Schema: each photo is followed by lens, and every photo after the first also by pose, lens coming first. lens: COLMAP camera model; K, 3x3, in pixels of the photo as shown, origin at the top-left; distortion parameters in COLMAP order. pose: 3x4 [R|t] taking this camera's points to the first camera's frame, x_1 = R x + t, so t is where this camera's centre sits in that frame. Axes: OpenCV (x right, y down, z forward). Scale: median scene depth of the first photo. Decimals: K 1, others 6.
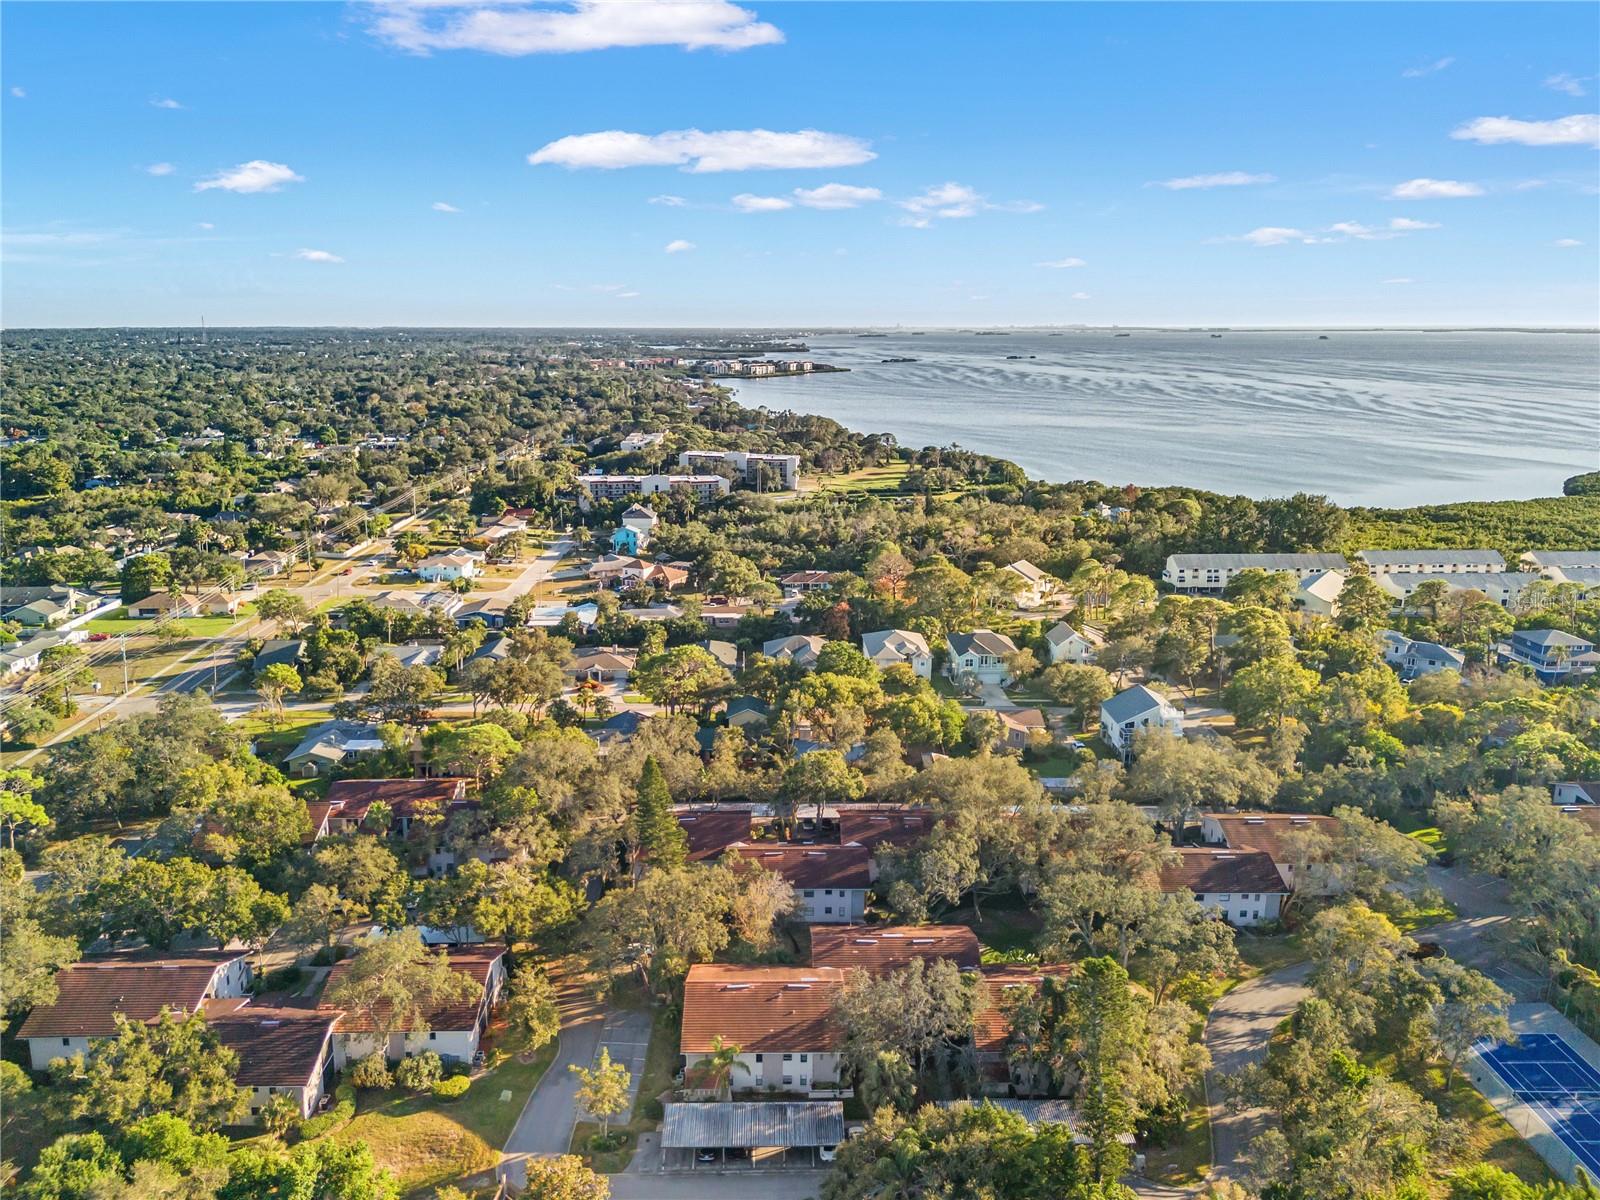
lens RADIAL K [[1200.9, 0, 800.0], [0, 1200.9, 600.0], [0, 0, 1]] dist [0.003926, 0.004626]
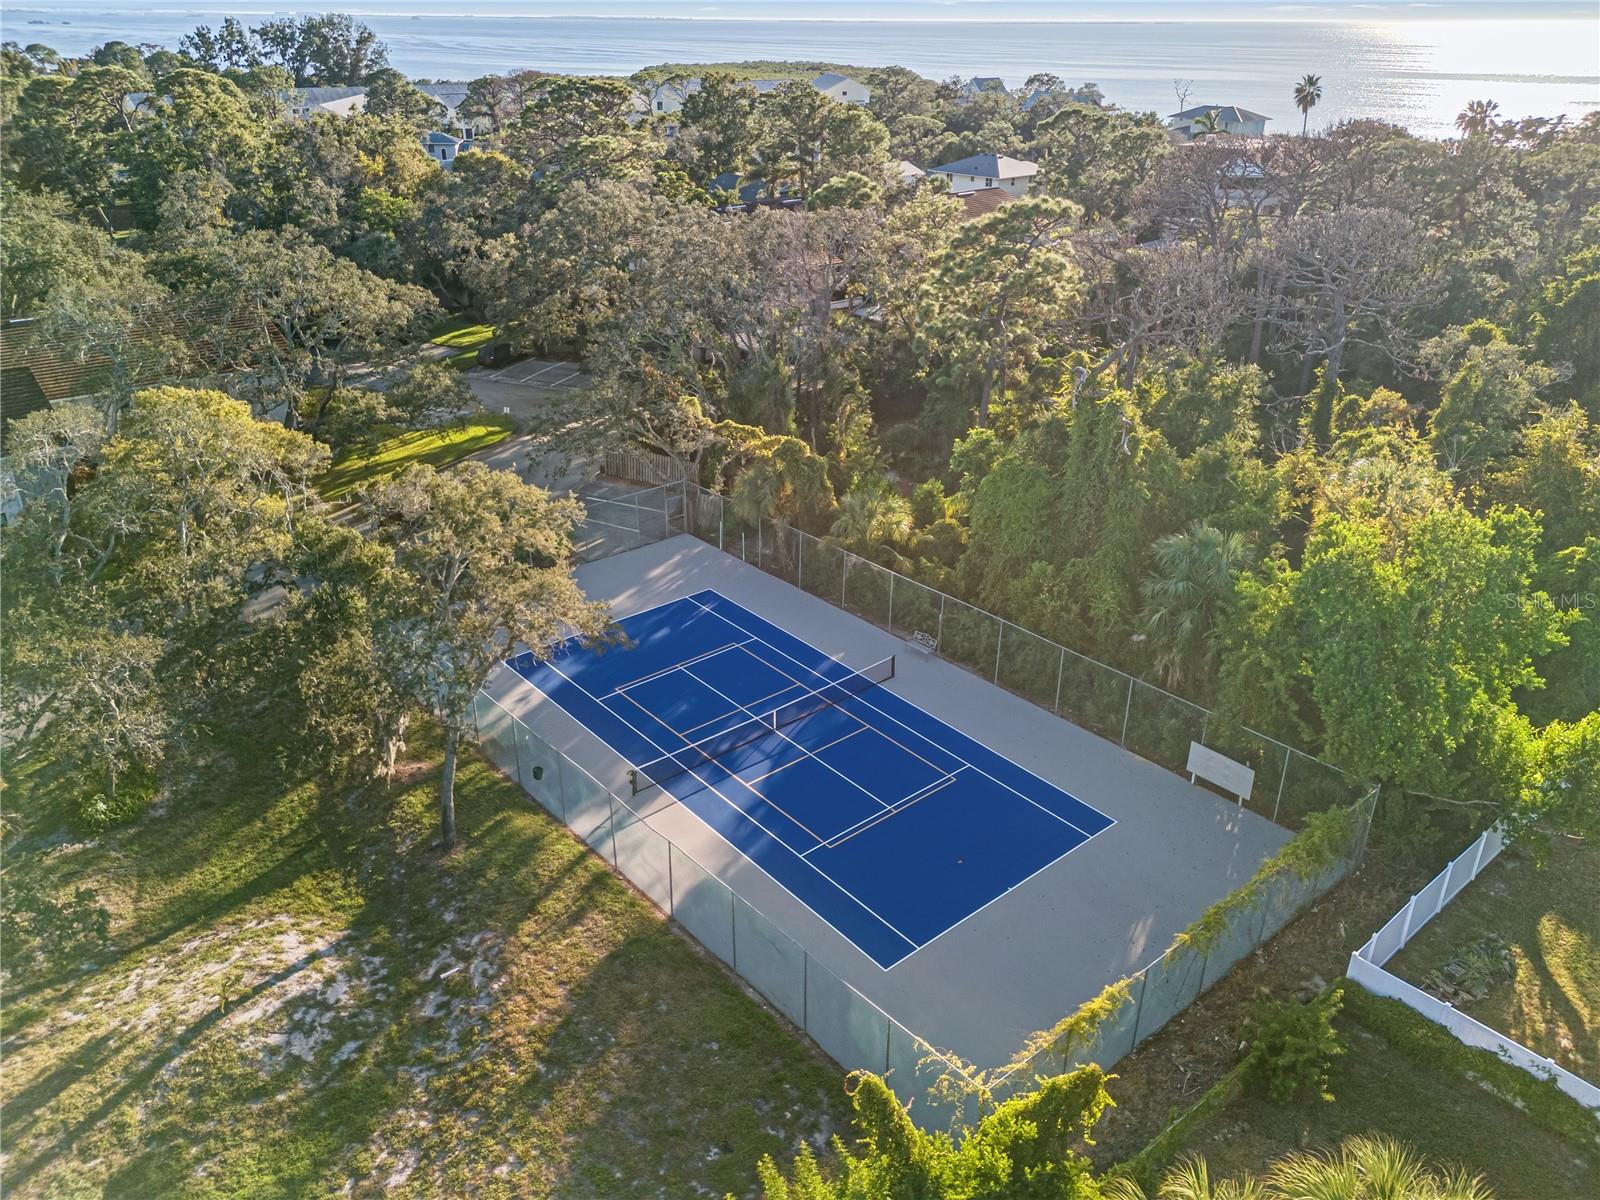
lens RADIAL K [[1200.9, 0, 800.0], [0, 1200.9, 600.0], [0, 0, 1]] dist [0.003926, 0.004626]
pose [[0.776621, -0.271345, 0.568534, 0.431739], [0.132631, 0.952680, 0.273513, 0.263607], [-0.615848, -0.137011, 0.775860, 0.683466]]
